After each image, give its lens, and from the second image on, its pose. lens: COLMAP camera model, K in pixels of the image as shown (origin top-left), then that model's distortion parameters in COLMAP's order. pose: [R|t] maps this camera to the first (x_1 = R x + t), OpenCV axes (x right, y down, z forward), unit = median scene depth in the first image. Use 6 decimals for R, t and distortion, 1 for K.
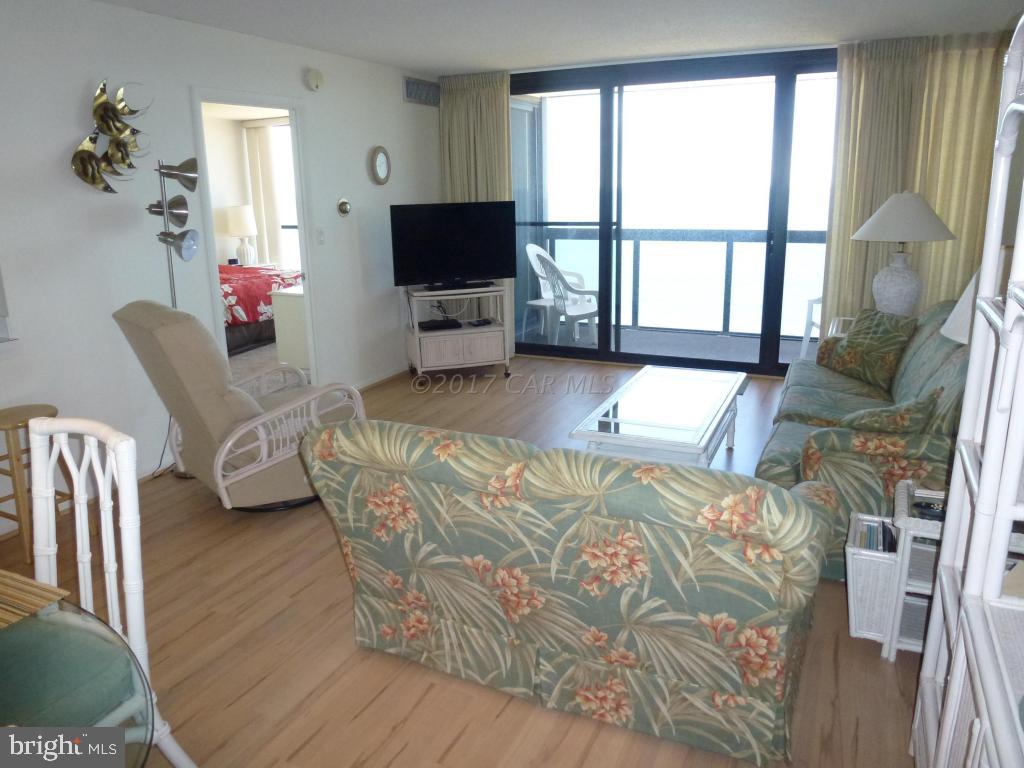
lens RADIAL K [[738.4, 0, 512.0], [0, 738.4, 384.0], [0, 0, 1]] dist [-0.083132, 0.060377]
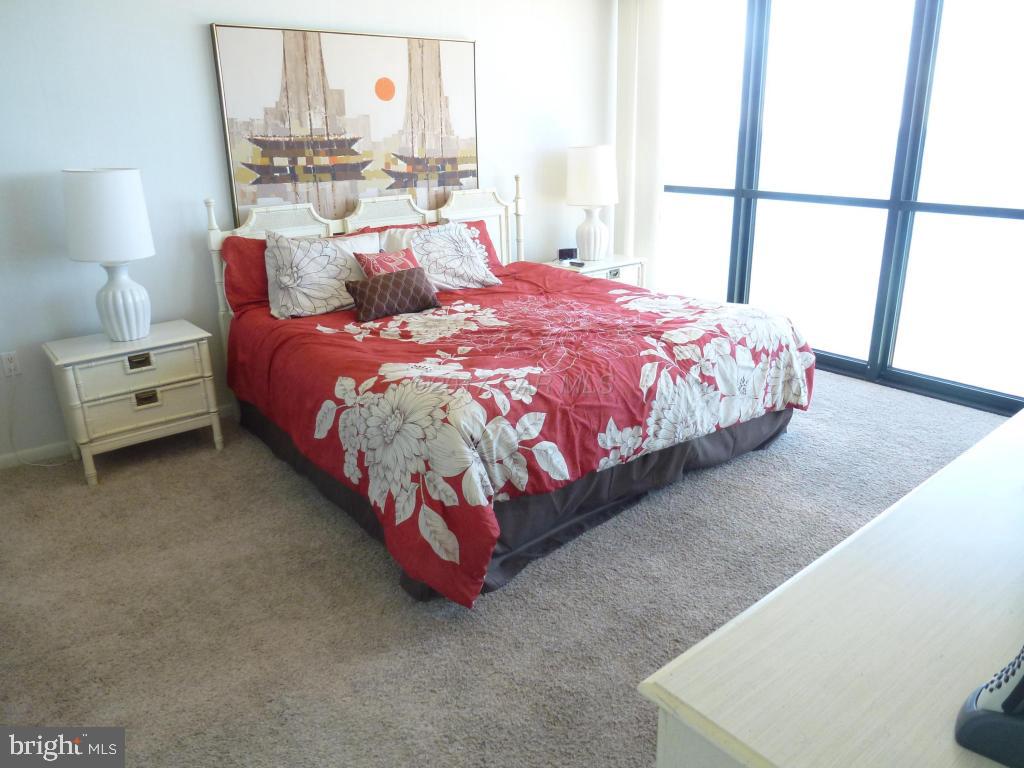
lens RADIAL K [[727.7, 0, 514.3], [0, 727.7, 369.9], [0, 0, 1]] dist [0.066957, -0.208206]
pose [[0.895767, 0.146687, -0.419624, -0.226026], [-0.117809, 0.988569, 0.094086, -0.161075], [0.428628, -0.034844, 0.902809, 0.622196]]
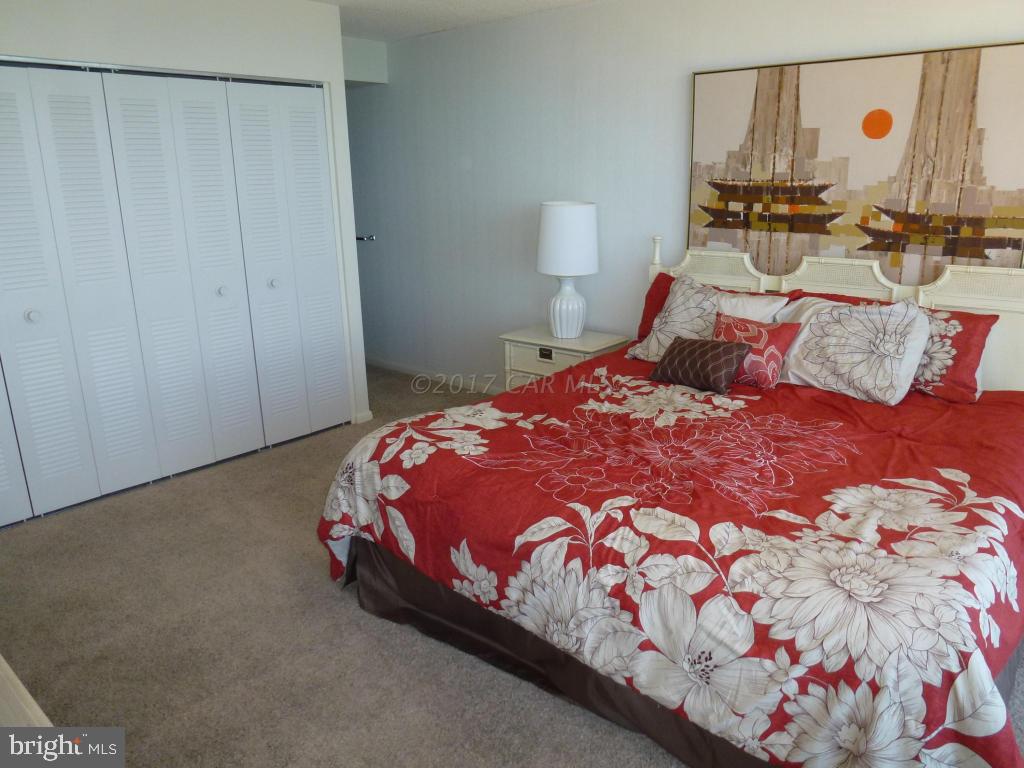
lens RADIAL K [[738.4, 0, 512.0], [0, 738.4, 384.0], [0, 0, 1]] dist [-0.083132, 0.060377]
pose [[-0.279006, 0.295438, -0.913713, -0.085213], [-0.220889, 0.906239, 0.360470, -0.275972], [0.934539, 0.302403, -0.187587, 1.017287]]
